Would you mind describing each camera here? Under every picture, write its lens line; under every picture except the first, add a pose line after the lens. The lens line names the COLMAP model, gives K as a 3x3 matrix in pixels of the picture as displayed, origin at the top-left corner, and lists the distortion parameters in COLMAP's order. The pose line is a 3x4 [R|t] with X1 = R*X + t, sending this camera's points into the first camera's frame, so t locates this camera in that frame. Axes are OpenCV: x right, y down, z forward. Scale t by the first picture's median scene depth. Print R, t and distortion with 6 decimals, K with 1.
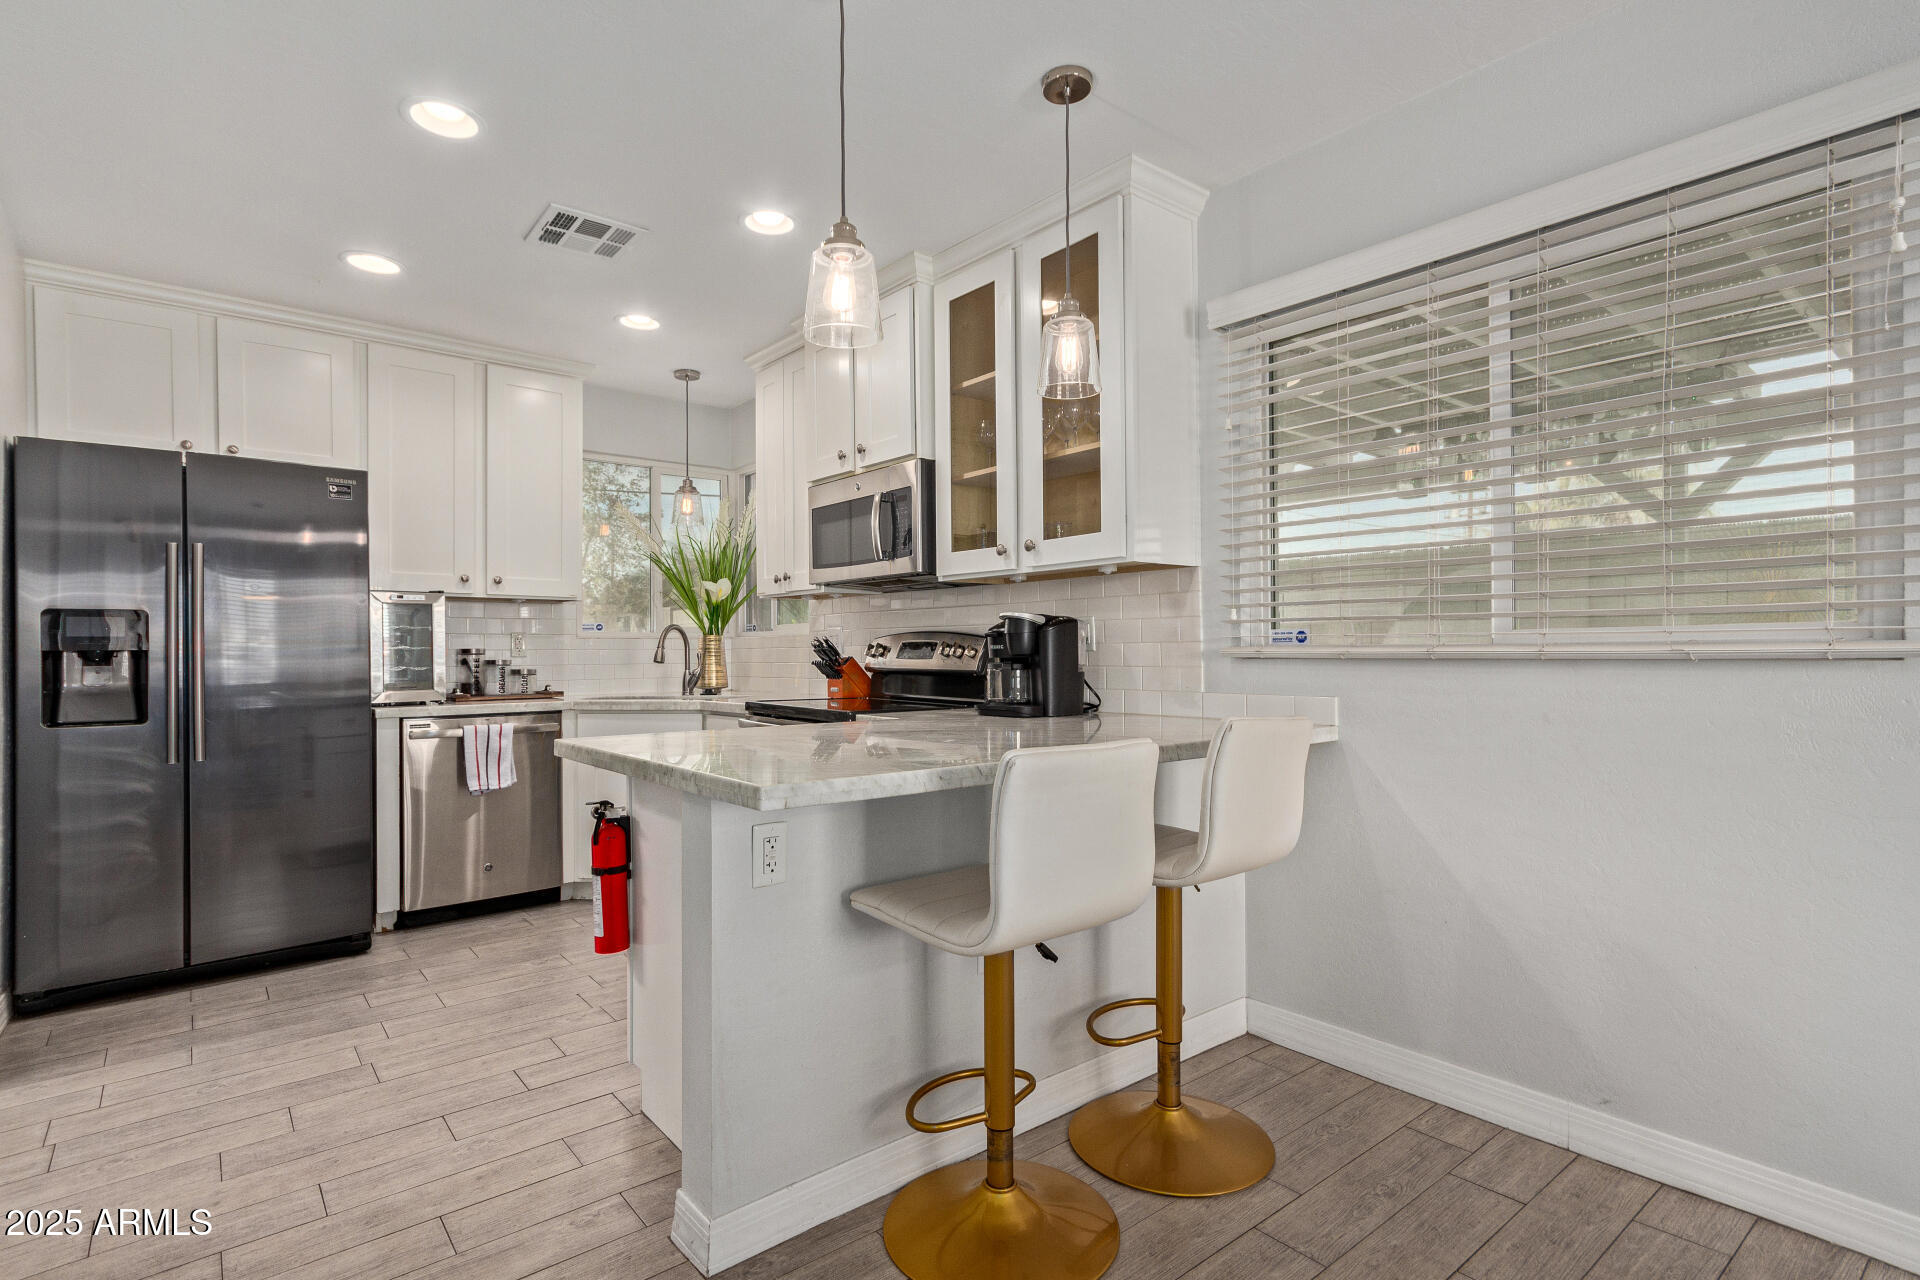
lens RADIAL K [[919.7, 0, 954.2], [0, 919.7, 647.6], [0, 0, 1]] dist [0.002630, 0.001653]
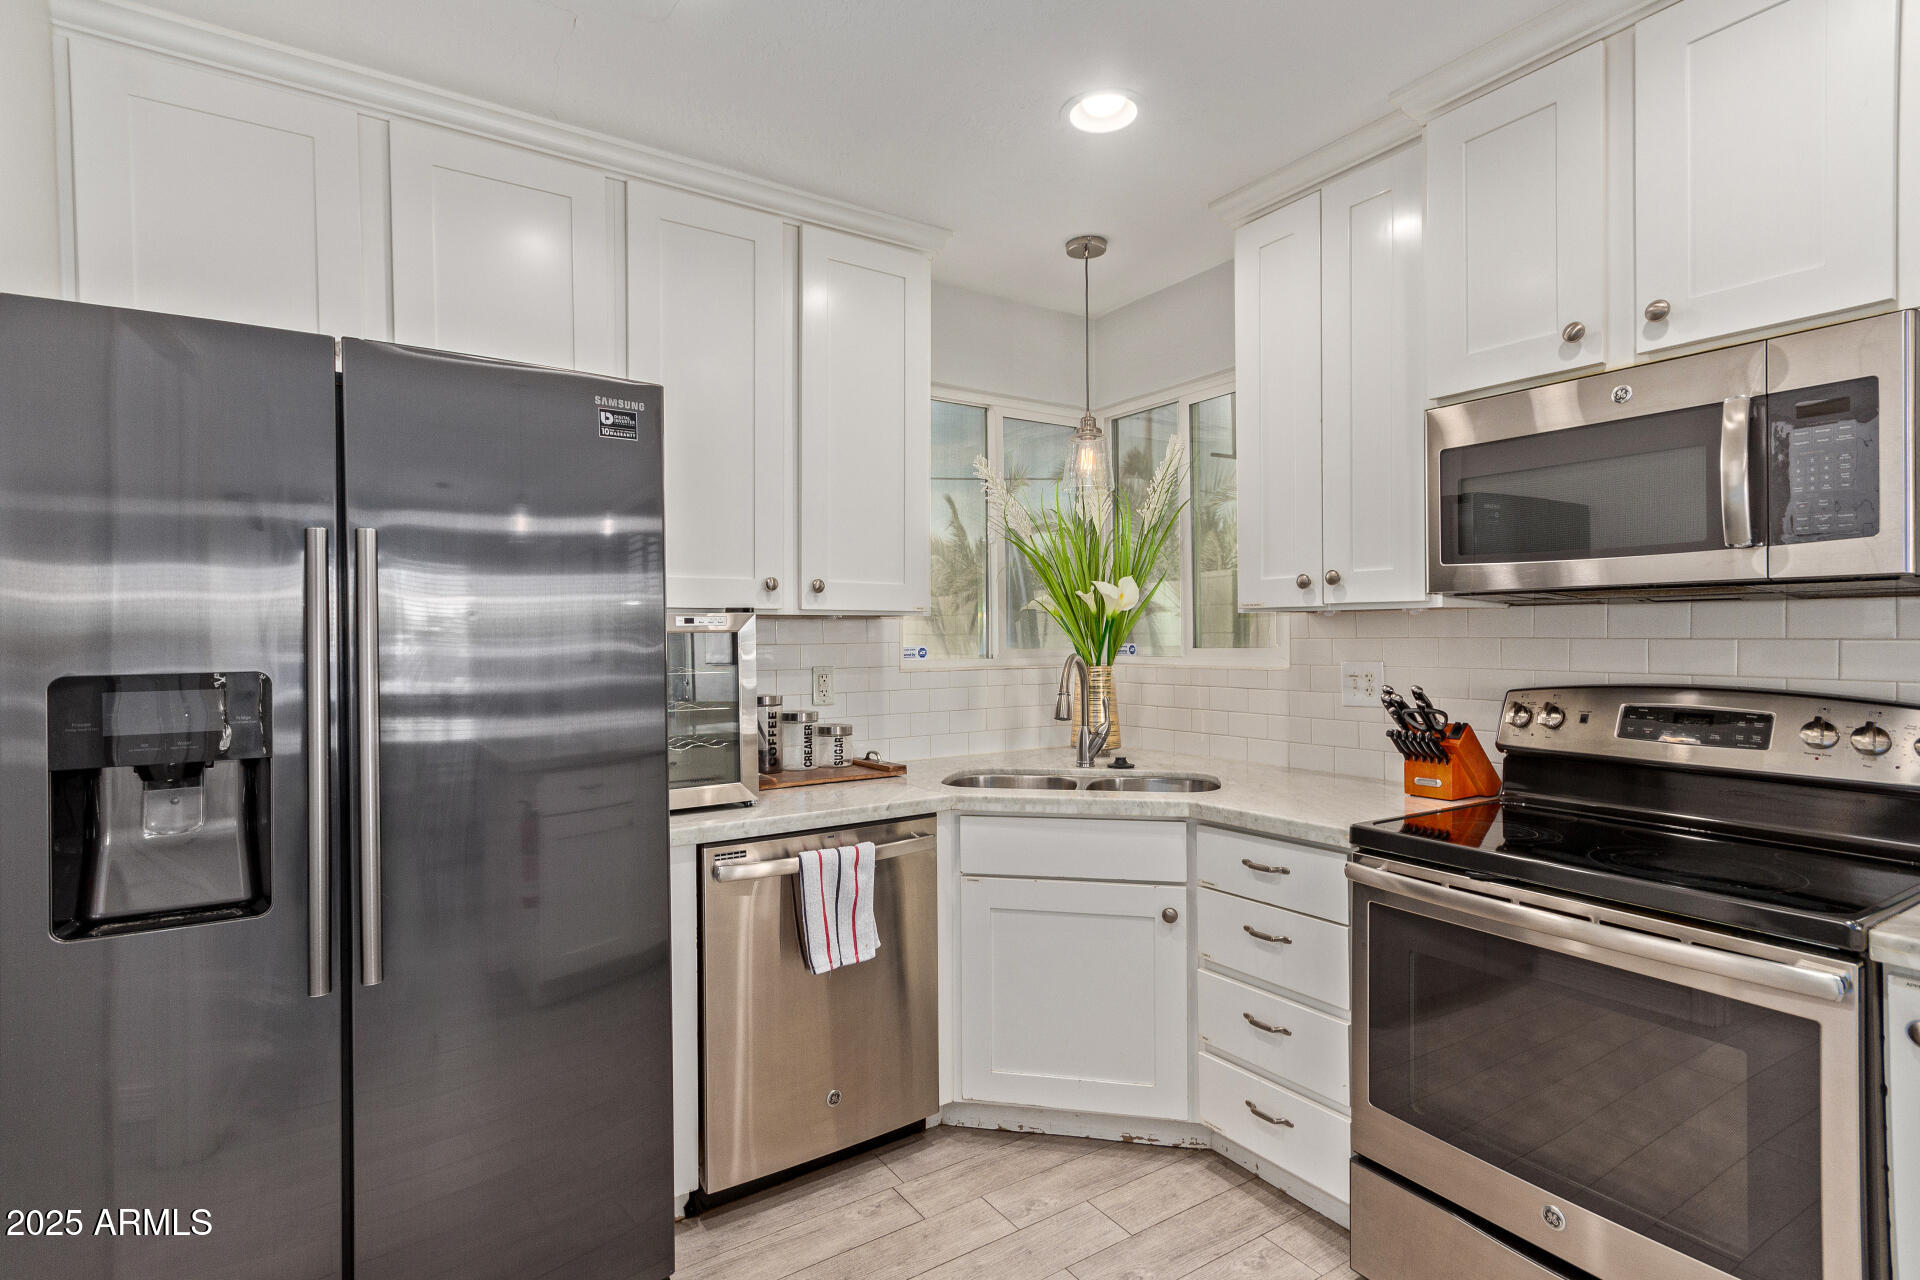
lens RADIAL K [[919.7, 0, 944.1], [0, 919.7, 633.3], [0, 0, 1]] dist [0.002630, 0.001653]
pose [[0.994327, -0.001835, -0.106351, -0.362000], [0.002308, 0.999988, 0.004324, -0.046269], [0.106342, -0.004545, 0.994319, 0.427465]]
